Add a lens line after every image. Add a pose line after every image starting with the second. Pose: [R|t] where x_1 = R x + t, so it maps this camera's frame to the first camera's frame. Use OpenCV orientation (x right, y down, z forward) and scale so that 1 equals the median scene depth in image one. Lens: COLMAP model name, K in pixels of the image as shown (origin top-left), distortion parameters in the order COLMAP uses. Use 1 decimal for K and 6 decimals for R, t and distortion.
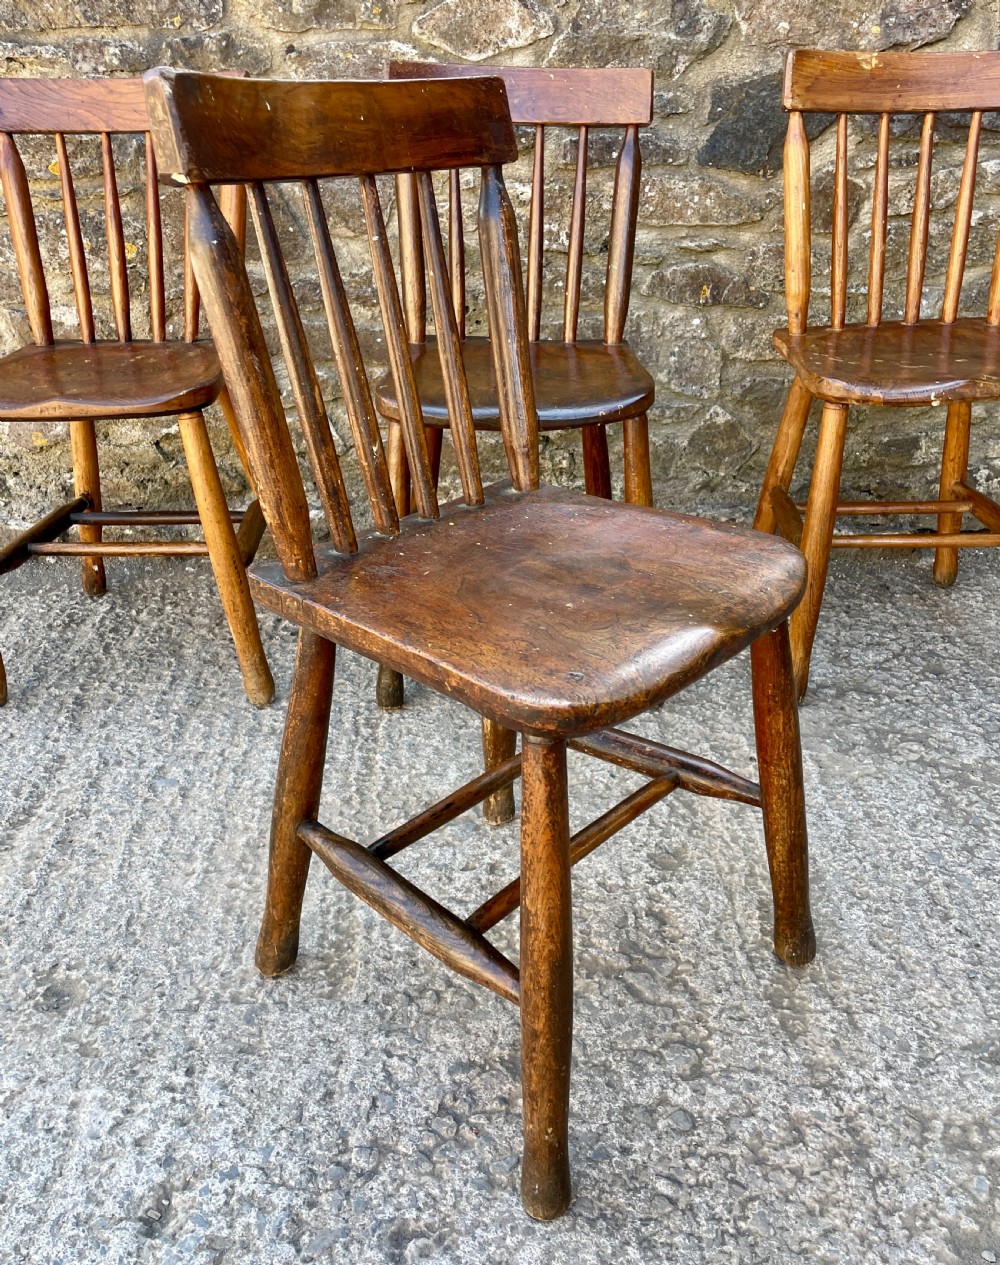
lens RADIAL K [[1121.8, 0, 513.5], [0, 1121.8, 627.7], [0, 0, 1]] dist [0.077212, -0.110242]
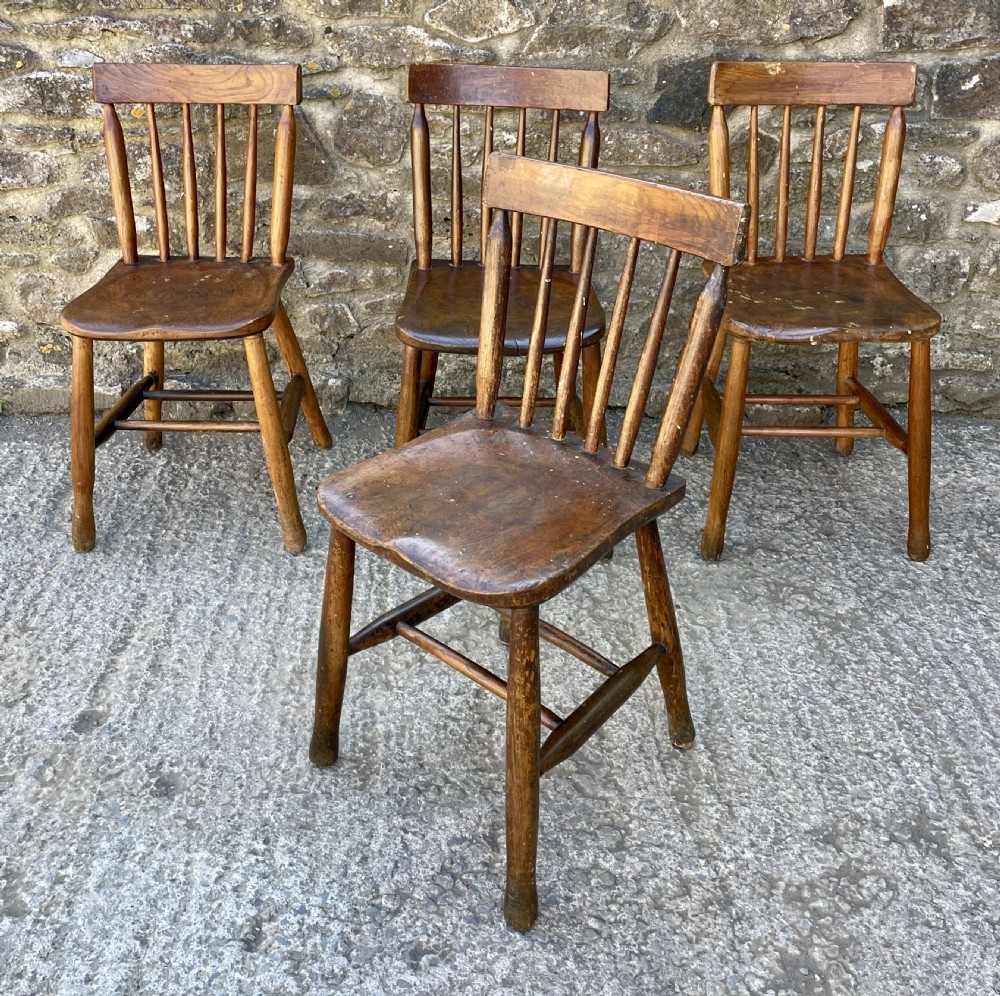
lens RADIAL K [[1147.3, 0, 502.4], [0, 1147.3, 355.4], [0, 0, 1]] dist [0.073738, -0.099562]
pose [[0.999756, 0.018802, 0.011606, -0.010180], [-0.018342, 0.999091, -0.038492, -0.107688], [-0.012319, 0.038270, 0.999192, -0.309733]]
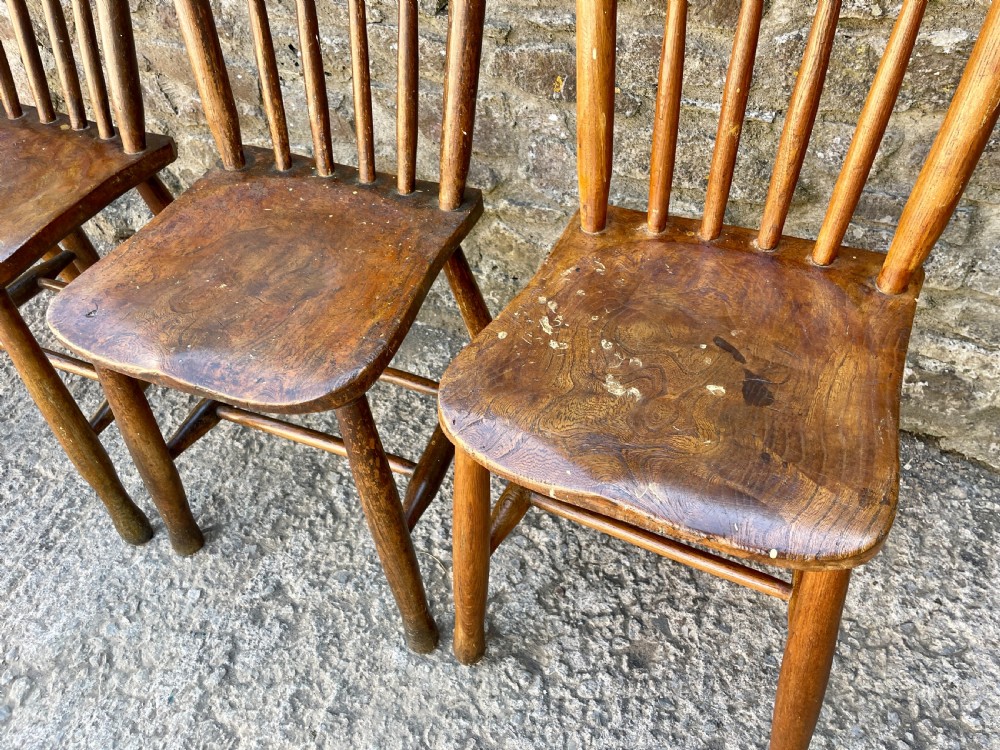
lens RADIAL K [[766.2, 0, 510.8], [0, 766.2, 380.1], [0, 0, 1]] dist [0.087677, -0.123269]
pose [[0.905293, 0.279085, -0.320244, 0.431602], [-0.149377, 0.914896, 0.375037, -0.361232], [0.397657, -0.291681, 0.869938, 0.552494]]
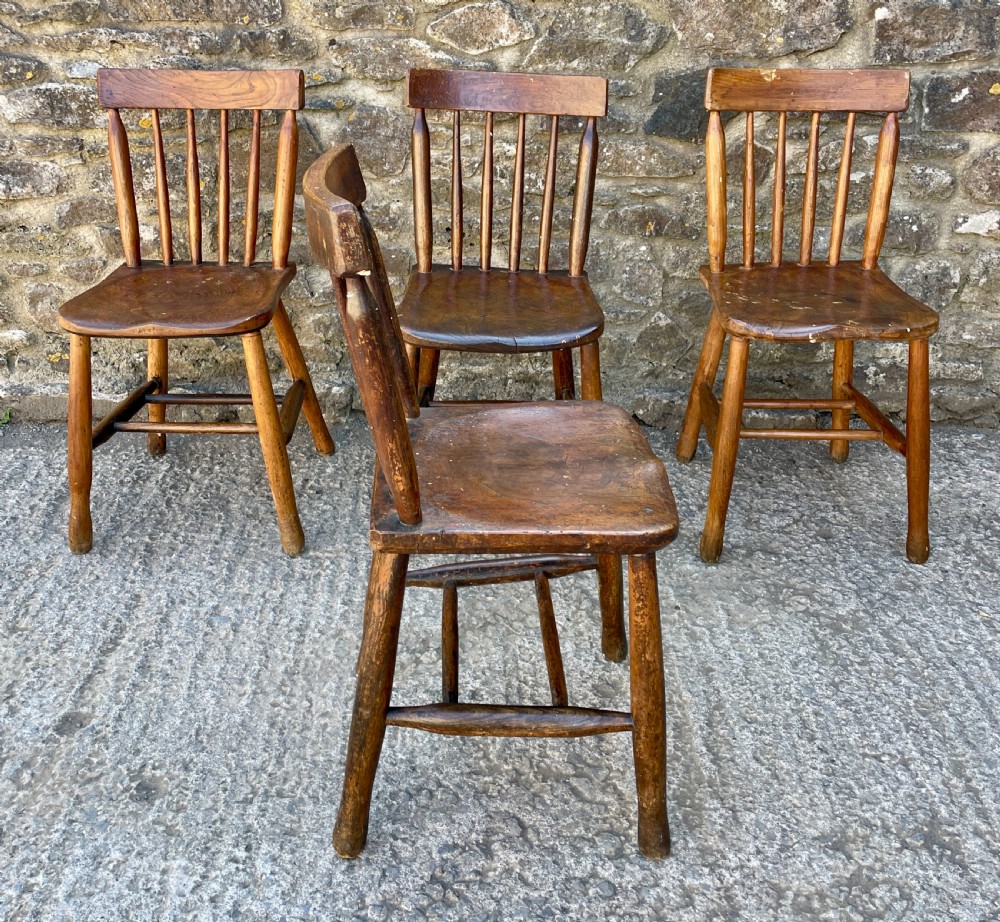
lens RADIAL K [[1052.0, 0, 514.0], [0, 1052.0, 357.4], [0, 0, 1]] dist [0.074644, -0.104421]
pose [[0.999678, 0.020891, 0.014399, 0.001936], [-0.019751, 0.996974, -0.075191, -0.067490], [-0.015926, 0.074882, 0.997065, -0.205473]]
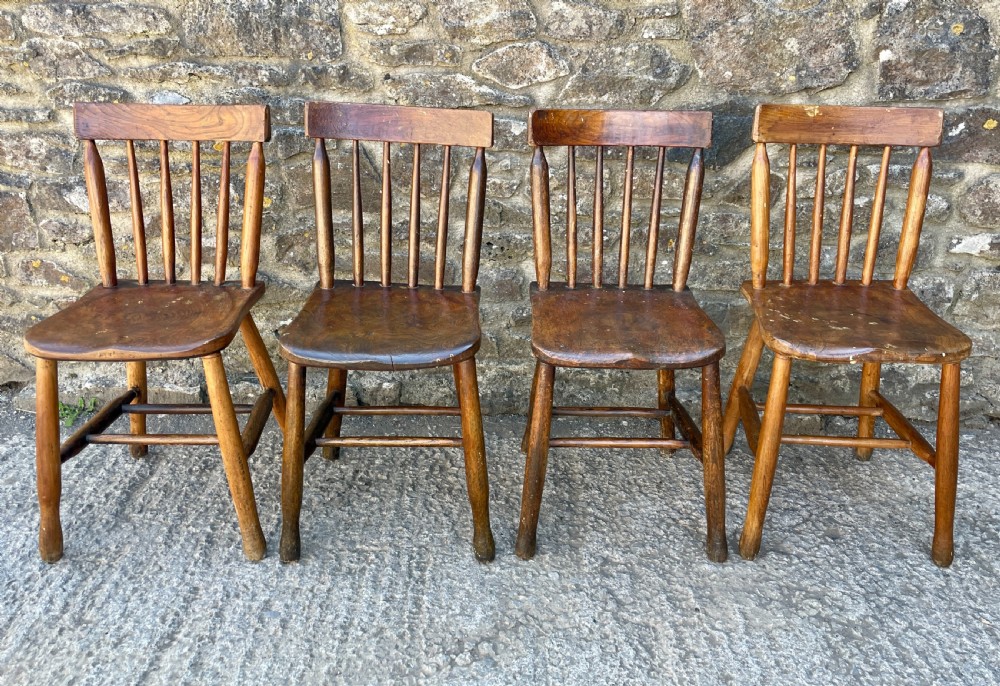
lens RADIAL K [[876.2, 0, 532.2], [0, 876.2, 304.2], [0, 0, 1]] dist [0.076996, -0.097325]
pose [[0.999403, 0.034505, -0.001934, 0.000302], [-0.034537, 0.995190, -0.091673, -0.135849], [-0.001239, 0.091685, 0.995787, -0.101204]]
